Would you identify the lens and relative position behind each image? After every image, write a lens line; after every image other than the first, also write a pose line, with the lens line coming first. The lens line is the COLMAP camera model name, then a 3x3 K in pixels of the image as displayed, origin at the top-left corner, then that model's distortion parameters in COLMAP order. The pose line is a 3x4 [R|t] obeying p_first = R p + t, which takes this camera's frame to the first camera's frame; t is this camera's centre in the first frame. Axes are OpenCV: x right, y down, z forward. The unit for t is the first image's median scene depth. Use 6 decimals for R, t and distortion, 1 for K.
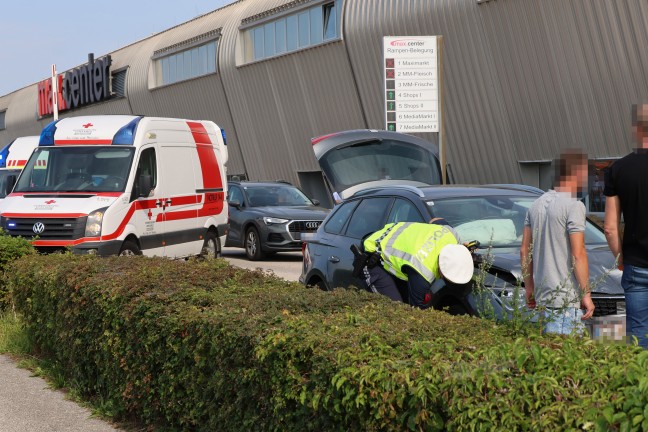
lens RADIAL K [[1260.6, 0, 324.0], [0, 1260.6, 216.0], [0, 0, 1]] dist [0.035420, 0.058062]
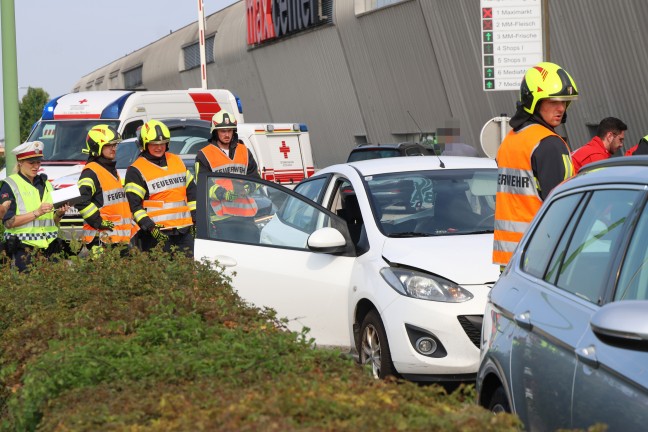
lens RADIAL K [[2068.6, 0, 324.0], [0, 2068.6, 216.0], [0, 0, 1]] dist [-0.102040, -1.917036]
pose [[0.977677, 0.001468, -0.210109, 0.339603], [0.000937, 0.999935, 0.011346, 0.007702], [0.210112, -0.011290, 0.977612, -0.620678]]
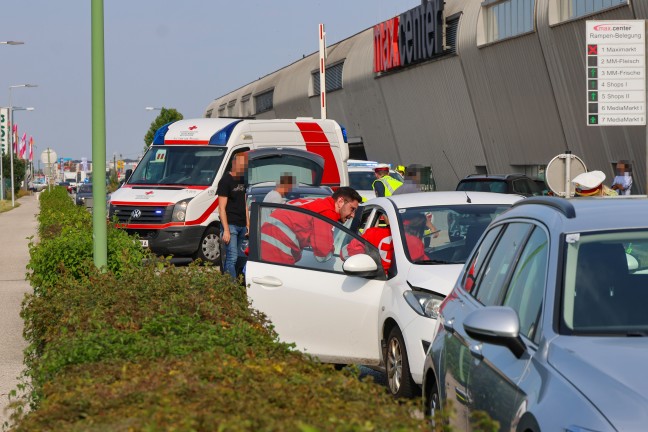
lens RADIAL K [[2068.6, 0, 324.0], [0, 2068.6, 216.0], [0, 0, 1]] dist [-0.102040, -1.917036]
pose [[0.962335, 0.022824, -0.270905, 0.375620], [-0.023898, 0.999714, -0.000664, 0.006574], [0.270812, 0.007113, 0.962606, -0.671675]]
